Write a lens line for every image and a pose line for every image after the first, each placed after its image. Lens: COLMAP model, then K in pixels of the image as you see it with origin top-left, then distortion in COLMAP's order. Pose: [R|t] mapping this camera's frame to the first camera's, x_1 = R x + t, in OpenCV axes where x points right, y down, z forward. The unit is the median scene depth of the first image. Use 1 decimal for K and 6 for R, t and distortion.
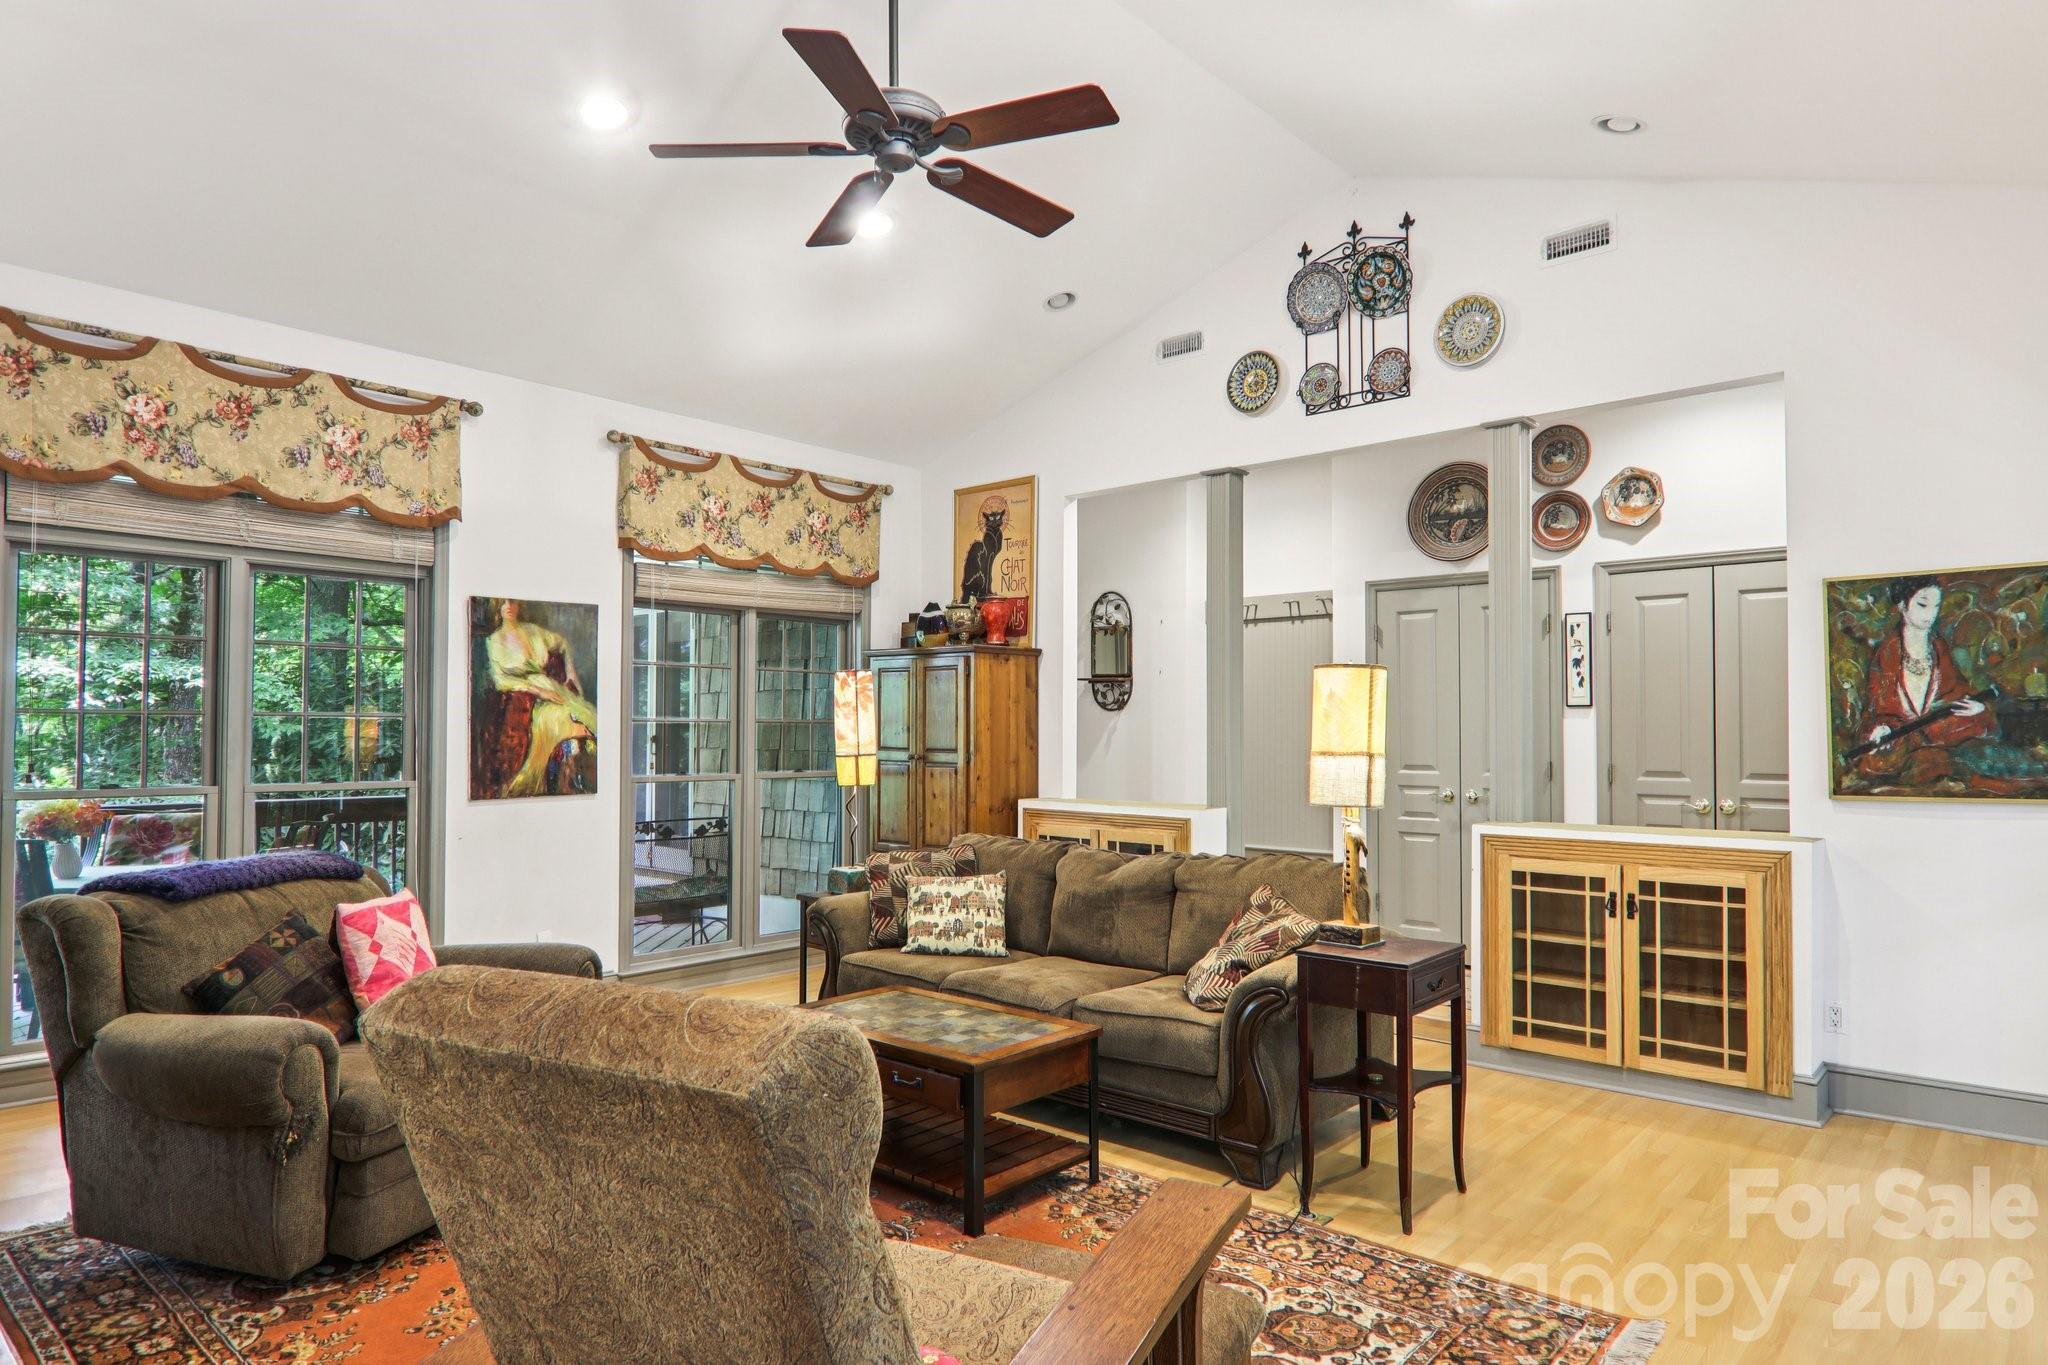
lens RADIAL K [[1163.3, 0, 997.7], [0, 1163.3, 685.1], [0, 0, 1]] dist [-0.003541, -0.003037]
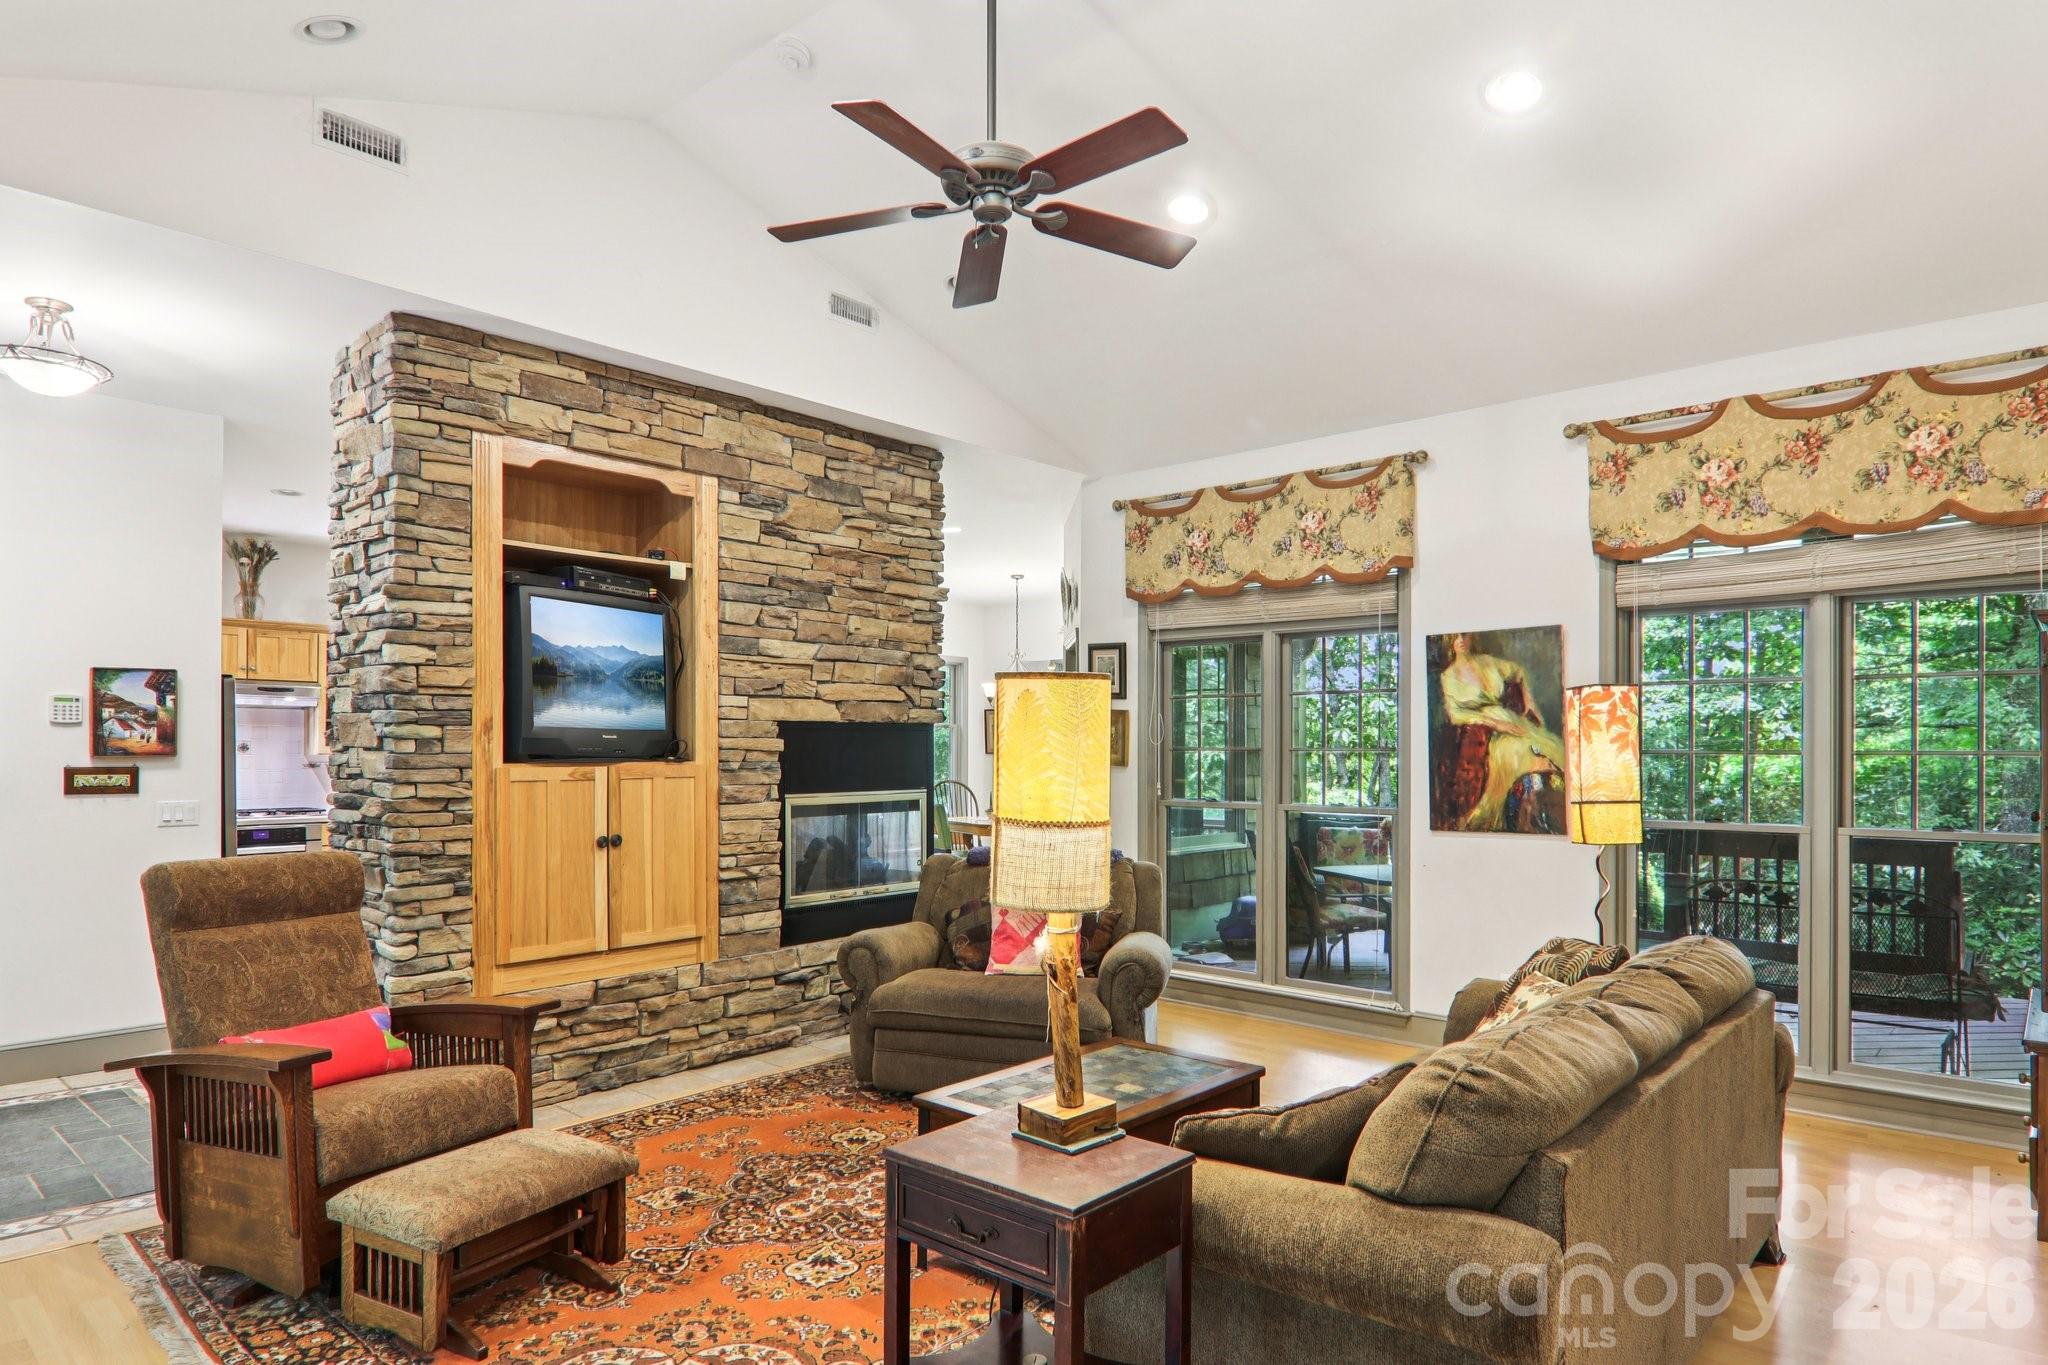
lens RADIAL K [[1163.6, 0, 1030.8], [0, 1163.6, 757.4], [0, 0, 1]] dist [-0.028501, 0.000086]
pose [[0.017426, -0.007169, -0.999822, 0.568496], [0.025649, 0.999648, -0.006720, 0.030321], [0.999519, -0.025528, 0.017604, 0.604424]]
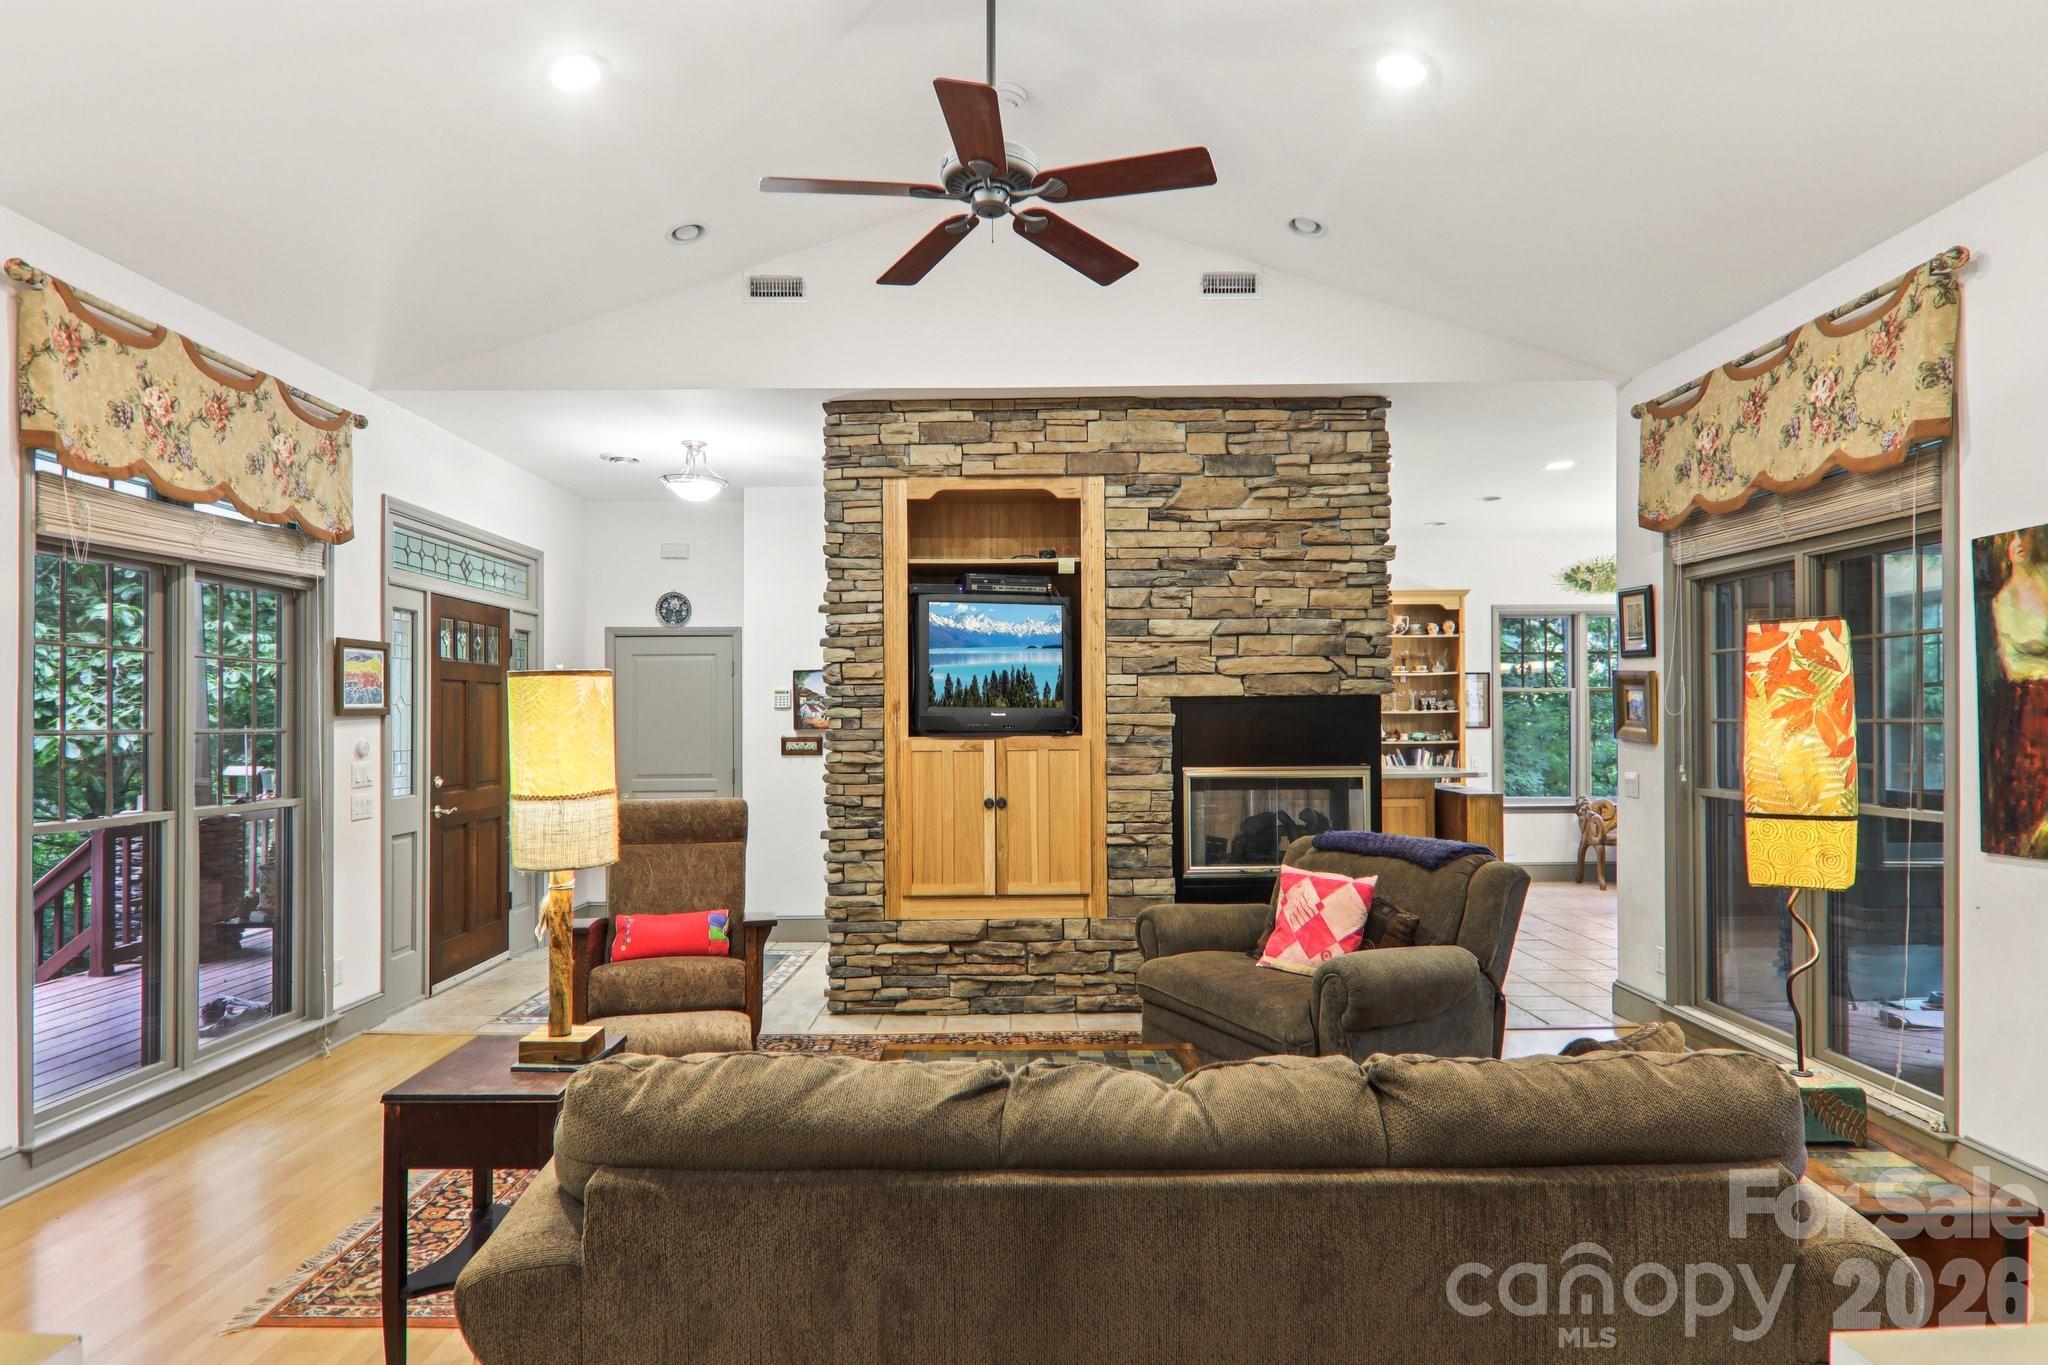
lens RADIAL K [[1152.7, 0, 1023.8], [0, 1152.7, 716.7], [0, 0, 1]] dist [0.005626, -0.024135]
pose [[-0.737538, -0.010790, -0.675219, 0.363194], [0.013558, 0.999434, -0.030780, 0.034684], [0.675169, -0.031857, -0.736975, 1.078337]]
